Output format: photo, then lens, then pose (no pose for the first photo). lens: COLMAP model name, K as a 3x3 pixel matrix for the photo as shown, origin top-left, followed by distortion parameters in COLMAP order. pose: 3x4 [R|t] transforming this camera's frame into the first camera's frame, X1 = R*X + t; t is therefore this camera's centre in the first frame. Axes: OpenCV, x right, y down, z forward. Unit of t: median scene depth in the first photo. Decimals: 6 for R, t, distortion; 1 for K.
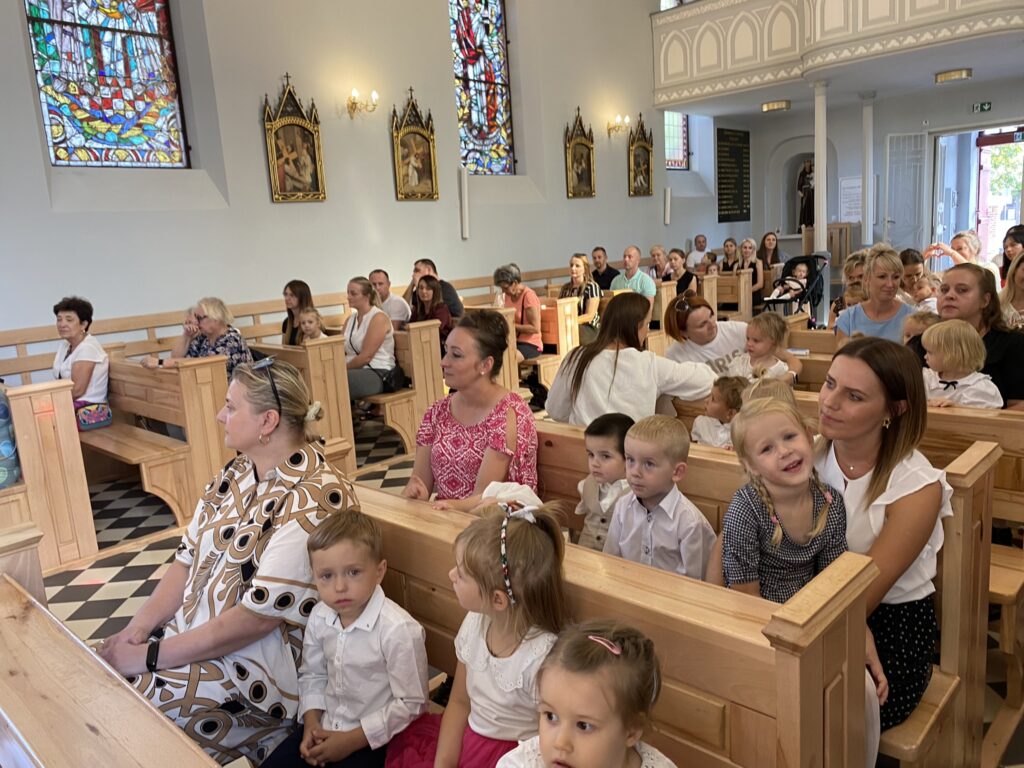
lens RADIAL K [[773.8, 0, 520.9], [0, 773.8, 376.8], [0, 0, 1]] dist [0.010938, -0.027247]
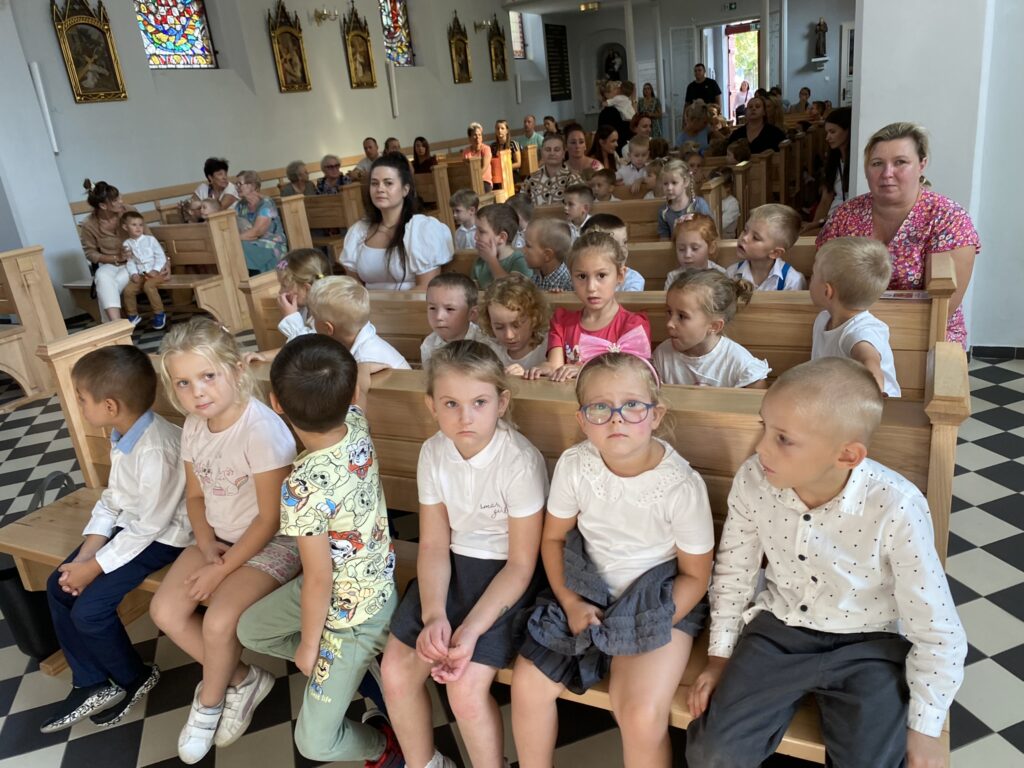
lens RADIAL K [[773.8, 0, 536.4], [0, 773.8, 382.4], [0, 0, 1]] dist [0.010938, -0.027247]
pose [[0.951730, -0.139439, 0.273434, -0.254953], [0.101113, 0.983558, 0.149633, 0.089129], [-0.289803, -0.114763, 0.950181, -0.364954]]
